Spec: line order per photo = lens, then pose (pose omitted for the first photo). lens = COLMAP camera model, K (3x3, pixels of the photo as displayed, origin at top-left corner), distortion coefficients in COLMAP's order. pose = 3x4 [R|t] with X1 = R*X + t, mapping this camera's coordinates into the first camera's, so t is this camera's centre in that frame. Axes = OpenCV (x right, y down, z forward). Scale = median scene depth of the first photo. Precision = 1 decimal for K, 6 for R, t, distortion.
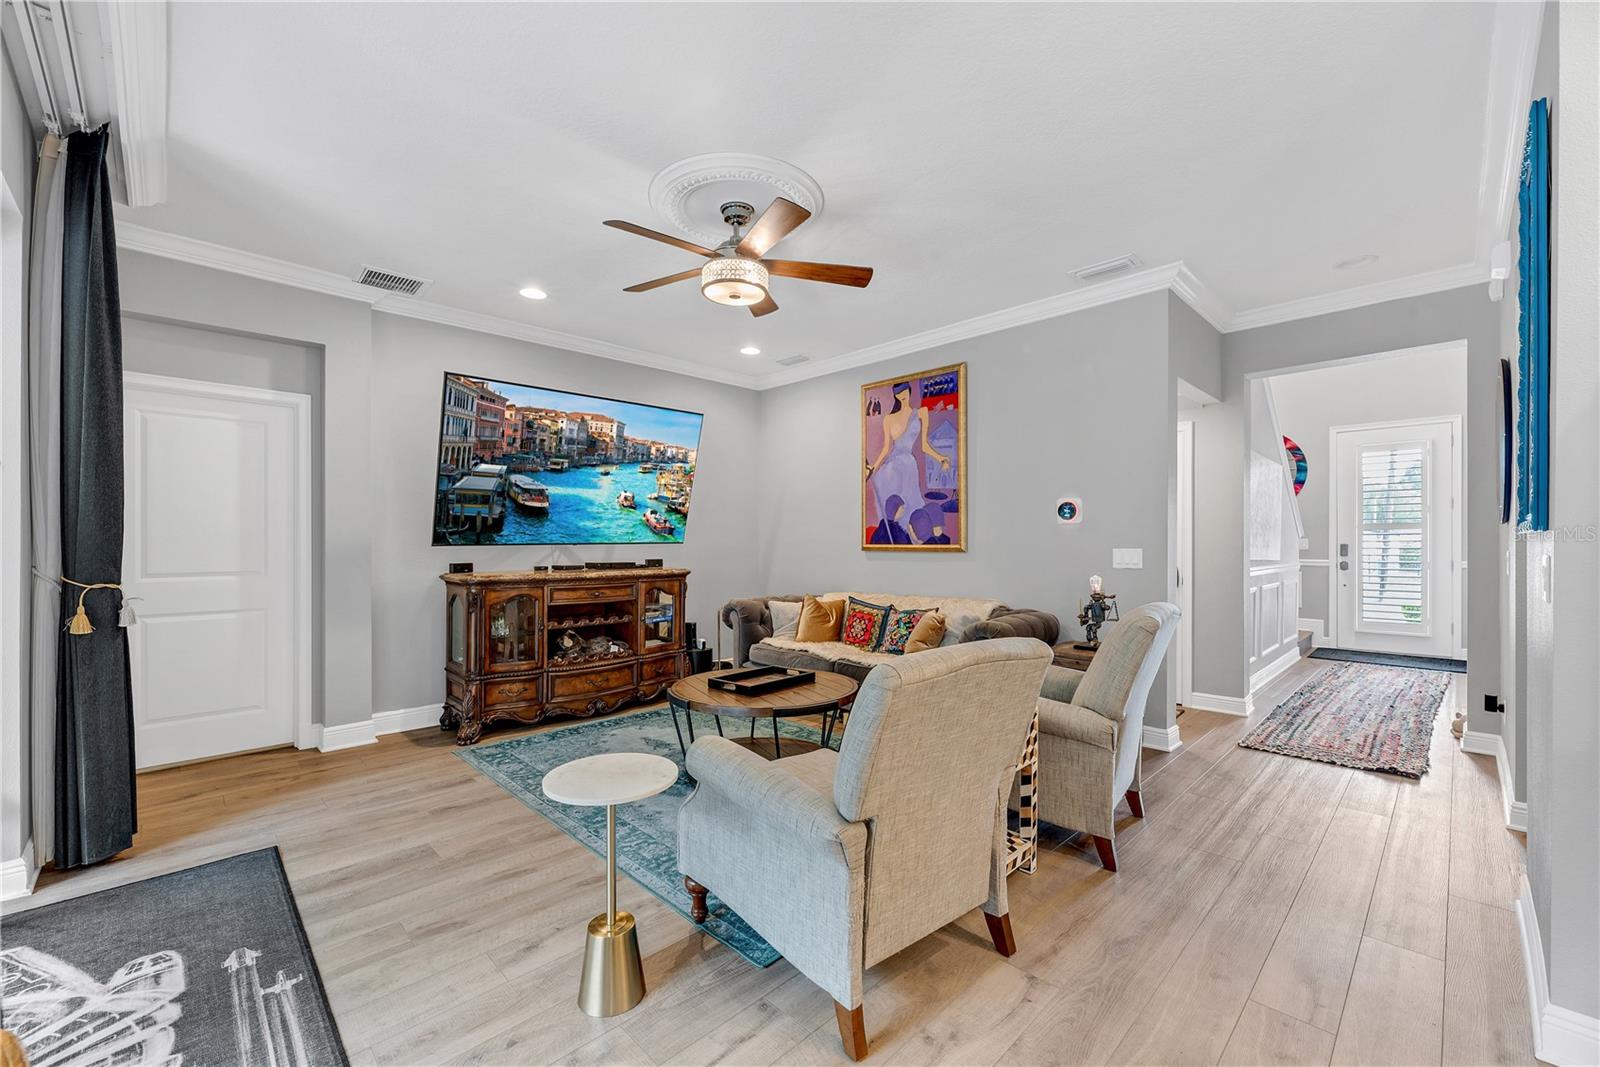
lens RADIAL K [[654.6, 0, 795.1], [0, 654.6, 539.8], [0, 0, 1]] dist [-0.003274, 0.000537]
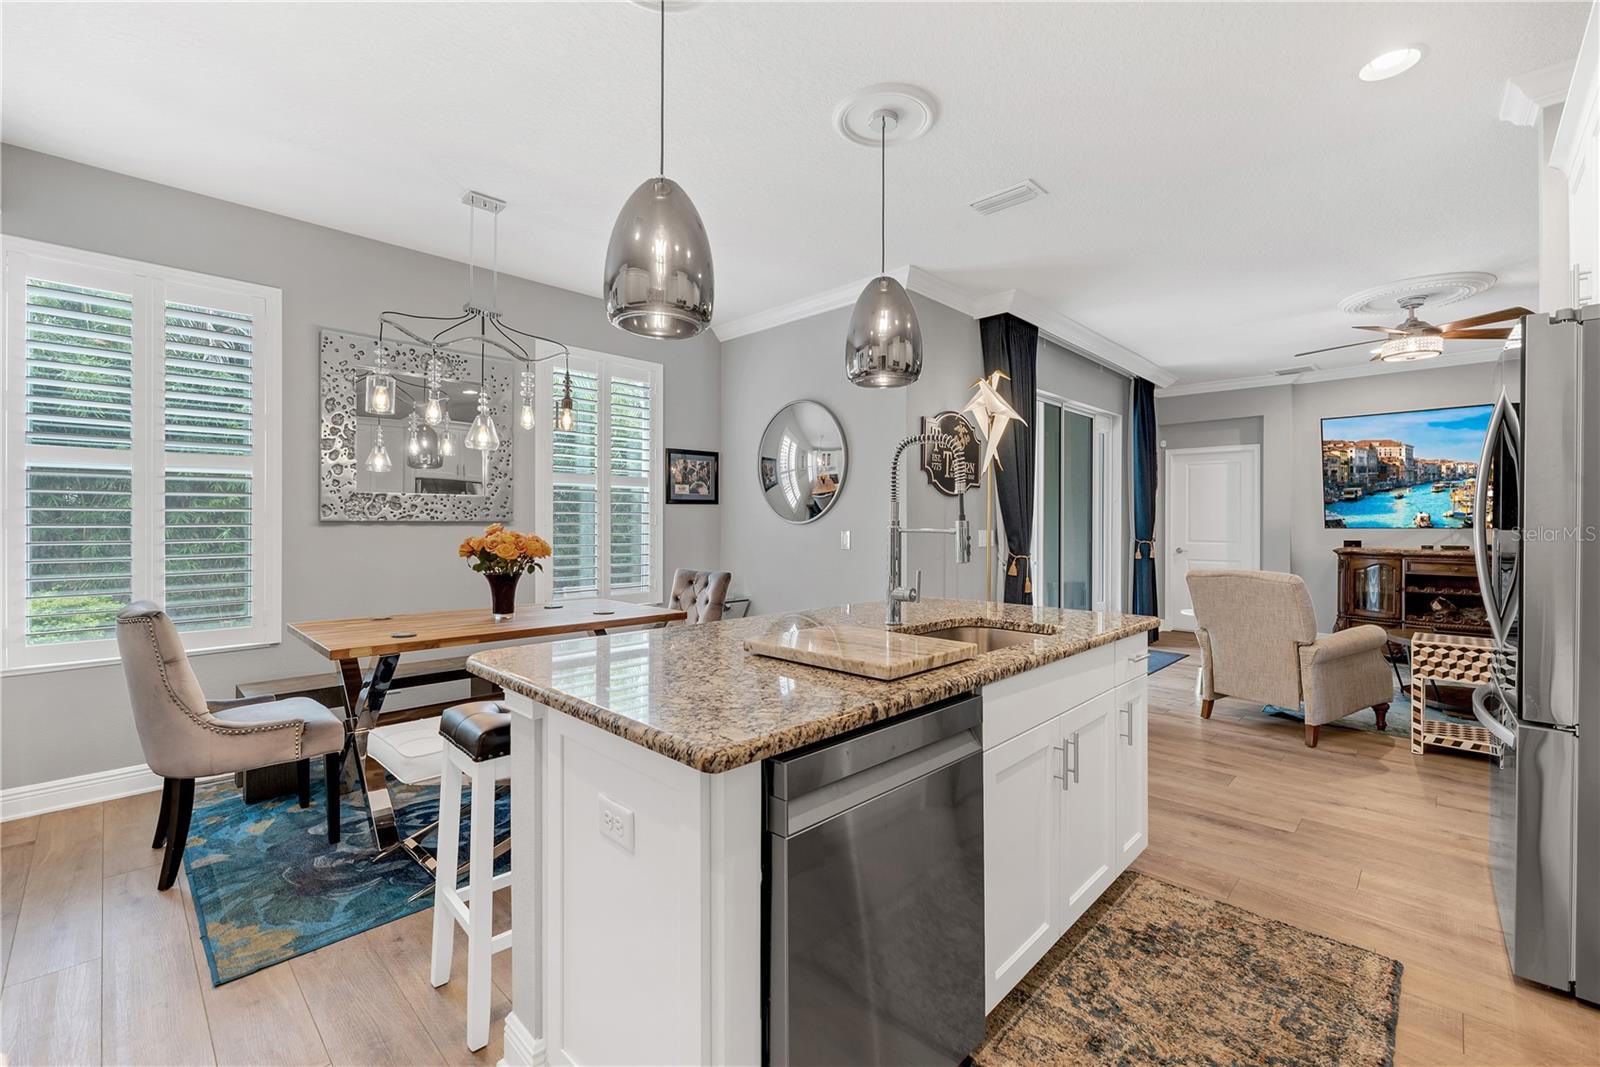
lens RADIAL K [[654.6, 0, 799.0], [0, 654.6, 538.4], [0, 0, 1]] dist [-0.003274, 0.000537]
pose [[0.020115, 0.030523, -0.999332, 0.852158], [-0.003473, 0.999530, 0.030459, -0.008012], [0.999792, 0.002858, 0.020212, -0.252096]]
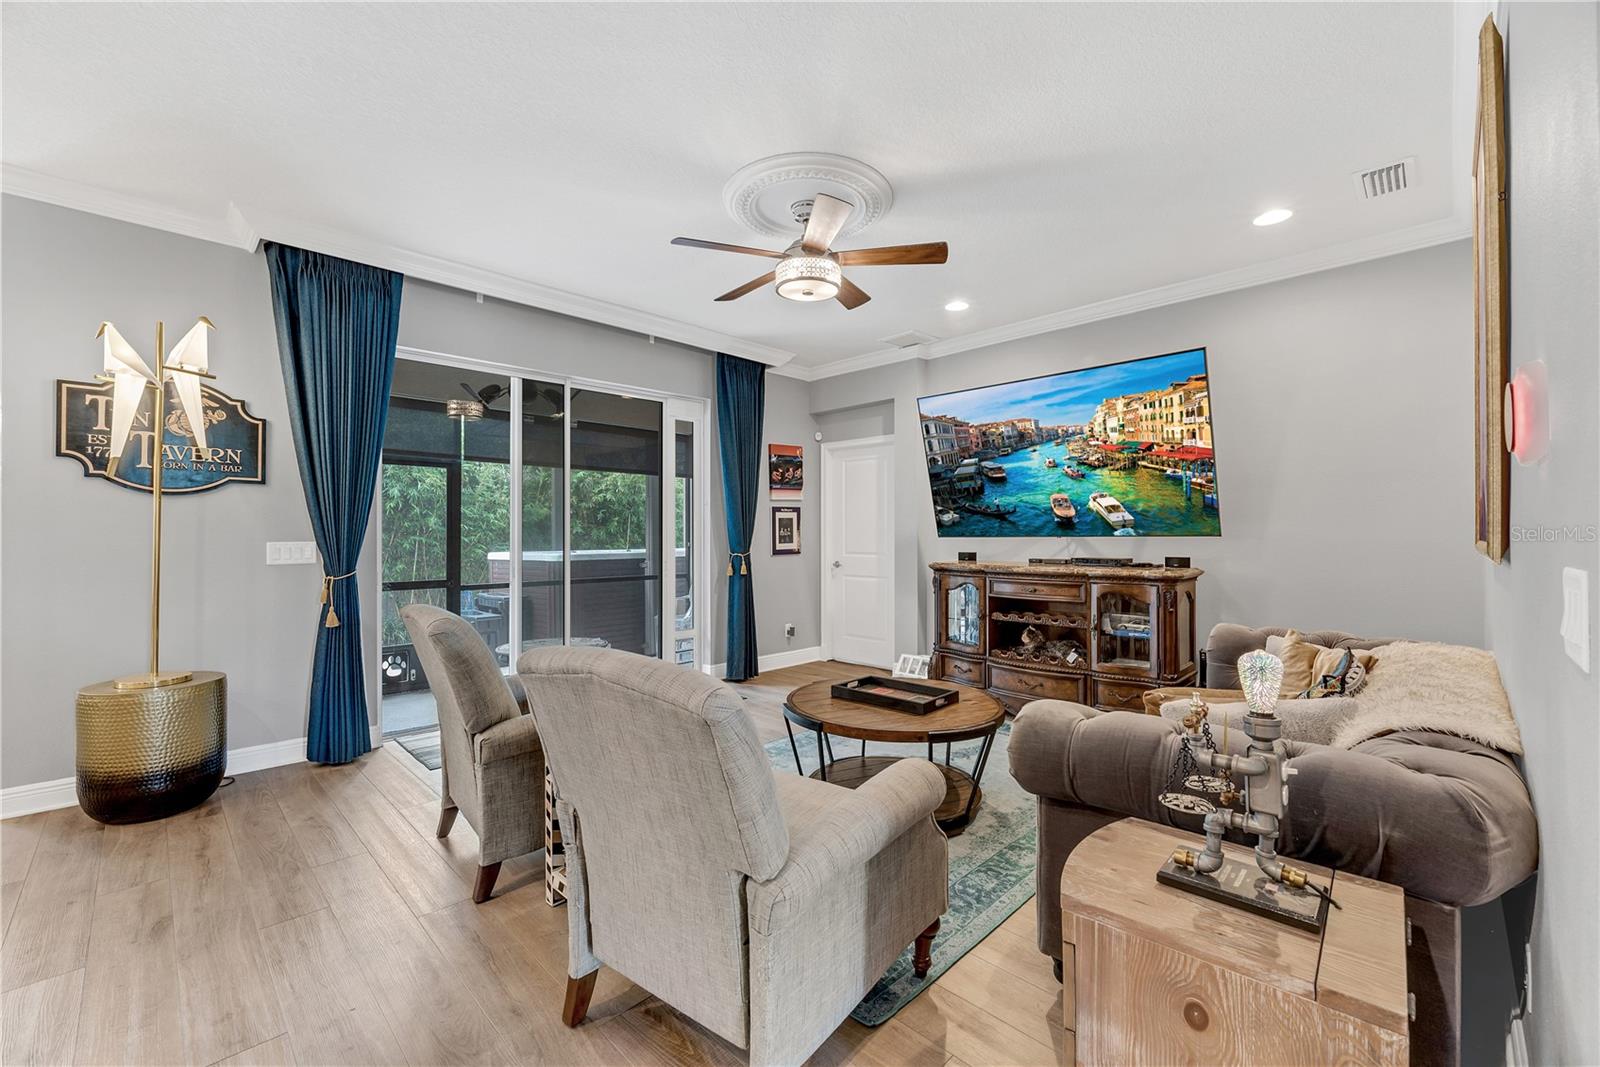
lens RADIAL K [[654.6, 0, 801.0], [0, 654.6, 528.4], [0, 0, 1]] dist [-0.003274, 0.000537]
pose [[0.008897, -0.008841, -0.999921, 0.585387], [0.002964, 0.999957, -0.008815, 0.002941], [0.999956, -0.002886, 0.008923, 0.629006]]
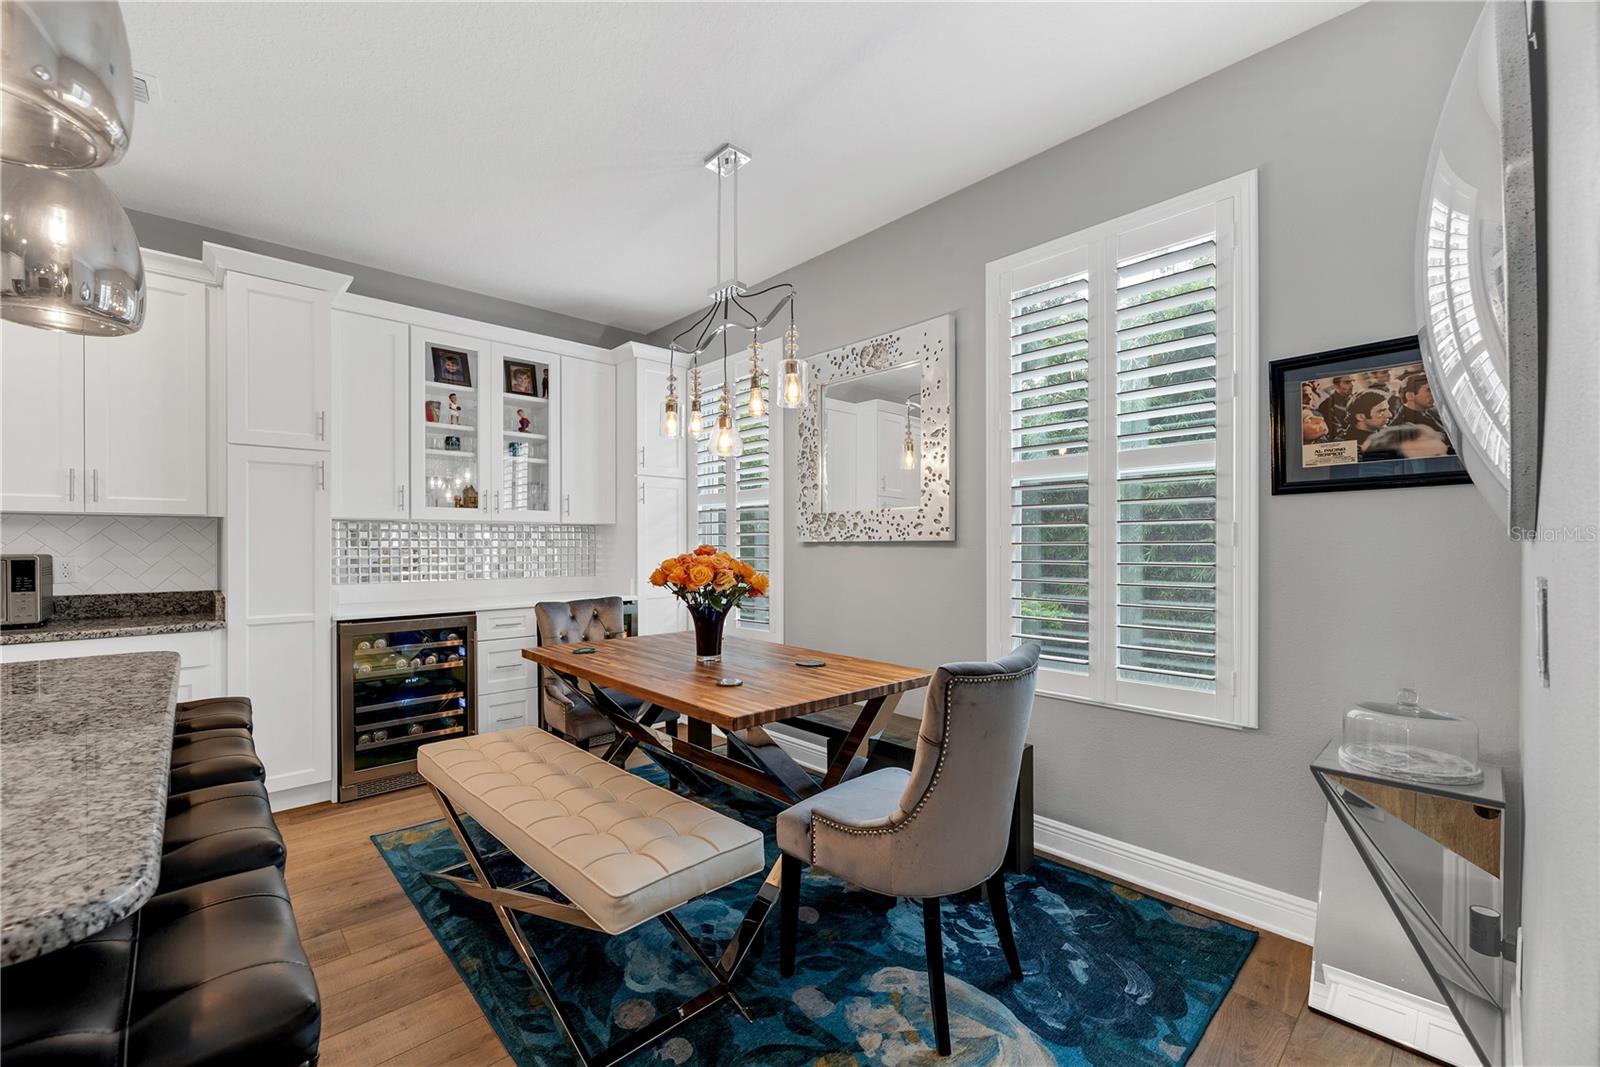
lens RADIAL K [[654.6, 0, 803.7], [0, 654.6, 551.7], [0, 0, 1]] dist [-0.003274, 0.000537]
pose [[-0.999923, 0.003846, 0.011813, 0.094700], [0.003937, 0.999962, 0.007714, 0.001849], [-0.011783, 0.007760, -0.999900, -0.003658]]
